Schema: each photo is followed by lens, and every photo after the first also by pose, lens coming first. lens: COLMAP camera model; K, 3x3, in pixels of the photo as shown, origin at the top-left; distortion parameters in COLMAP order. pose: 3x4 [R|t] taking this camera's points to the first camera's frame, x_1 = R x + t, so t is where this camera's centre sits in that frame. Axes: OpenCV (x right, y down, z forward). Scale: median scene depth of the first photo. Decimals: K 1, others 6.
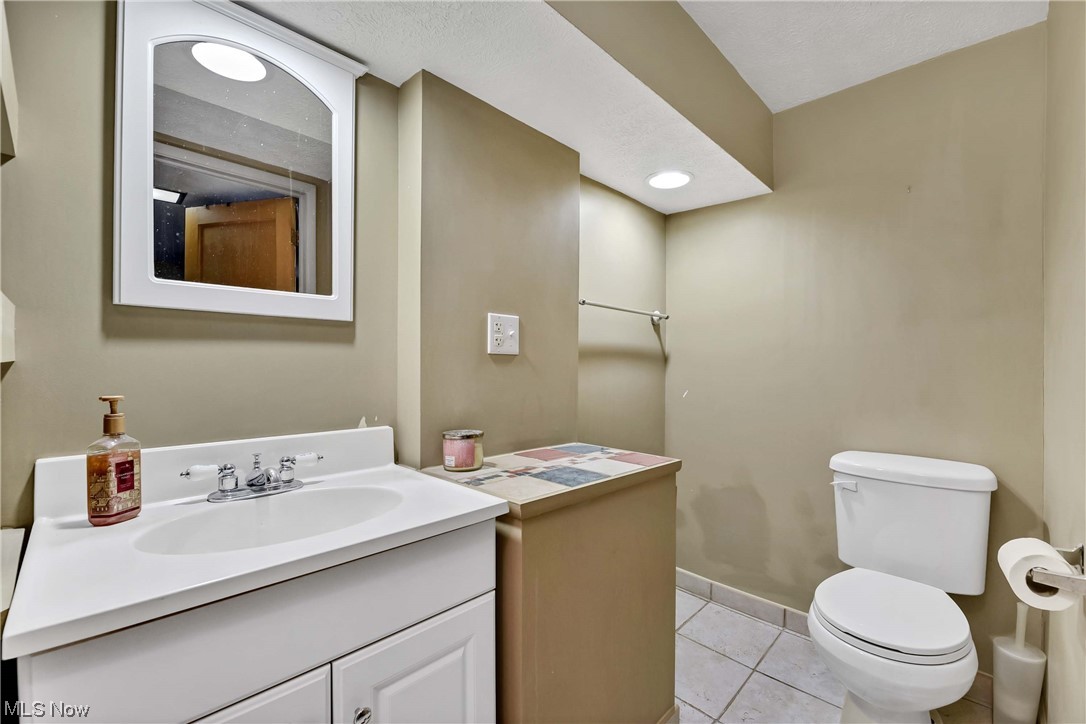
lens RADIAL K [[473.1, 0, 544.6], [0, 473.1, 363.9], [0, 0, 1]] dist [-0.003579, -0.000636]
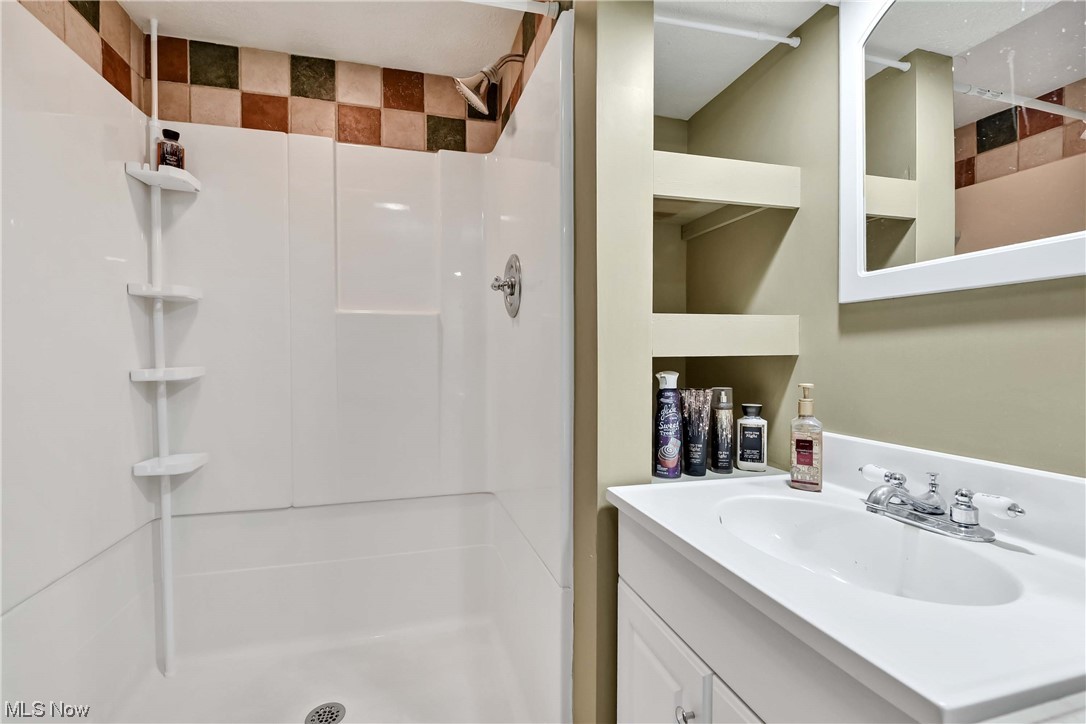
lens RADIAL K [[473.1, 0, 541.6], [0, 473.1, 363.9], [0, 0, 1]] dist [-0.003579, -0.000636]
pose [[-0.507211, 0.004583, -0.861810, 0.444774], [0.002358, 0.999989, 0.003930, 0.009918], [0.861818, -0.000039, -0.507217, 0.991649]]
